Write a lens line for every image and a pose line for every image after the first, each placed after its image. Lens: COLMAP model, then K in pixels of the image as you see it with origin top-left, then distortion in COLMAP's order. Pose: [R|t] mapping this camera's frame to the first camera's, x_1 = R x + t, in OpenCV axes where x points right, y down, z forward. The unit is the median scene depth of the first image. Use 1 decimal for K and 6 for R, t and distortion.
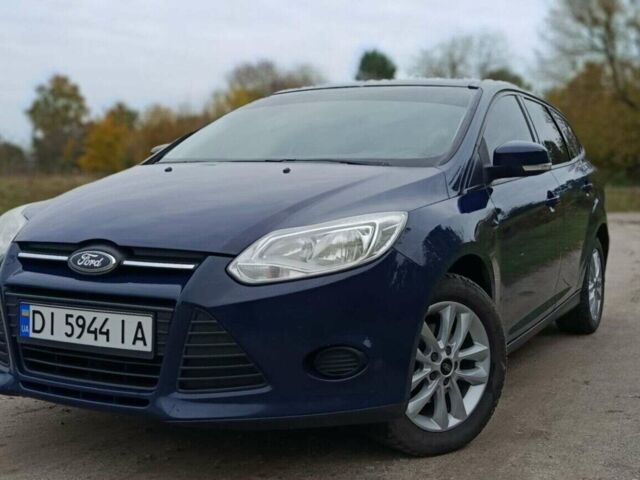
lens RADIAL K [[847.3, 0, 320.0], [0, 847.3, 240.0], [0, 0, 1]] dist [0.149984, -0.090708]
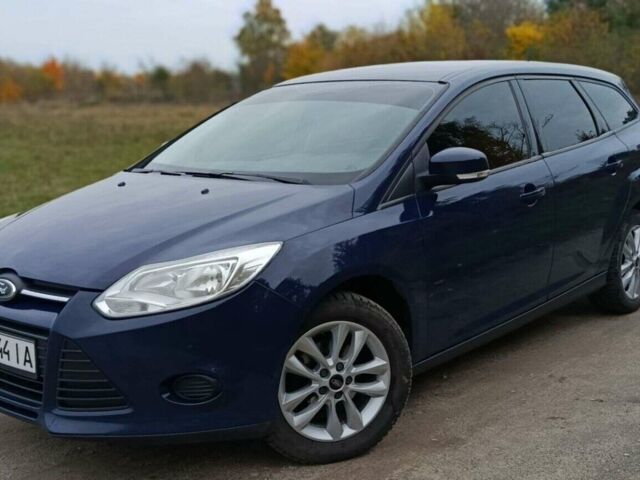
lens RADIAL K [[847.3, 0, 320.0], [0, 847.3, 240.0], [0, 0, 1]] dist [0.149984, -0.090708]
pose [[0.969582, 0.007838, -0.244639, 0.420981], [0.016811, 0.994994, 0.098507, -0.143296], [0.244187, -0.099623, 0.964597, -0.004523]]
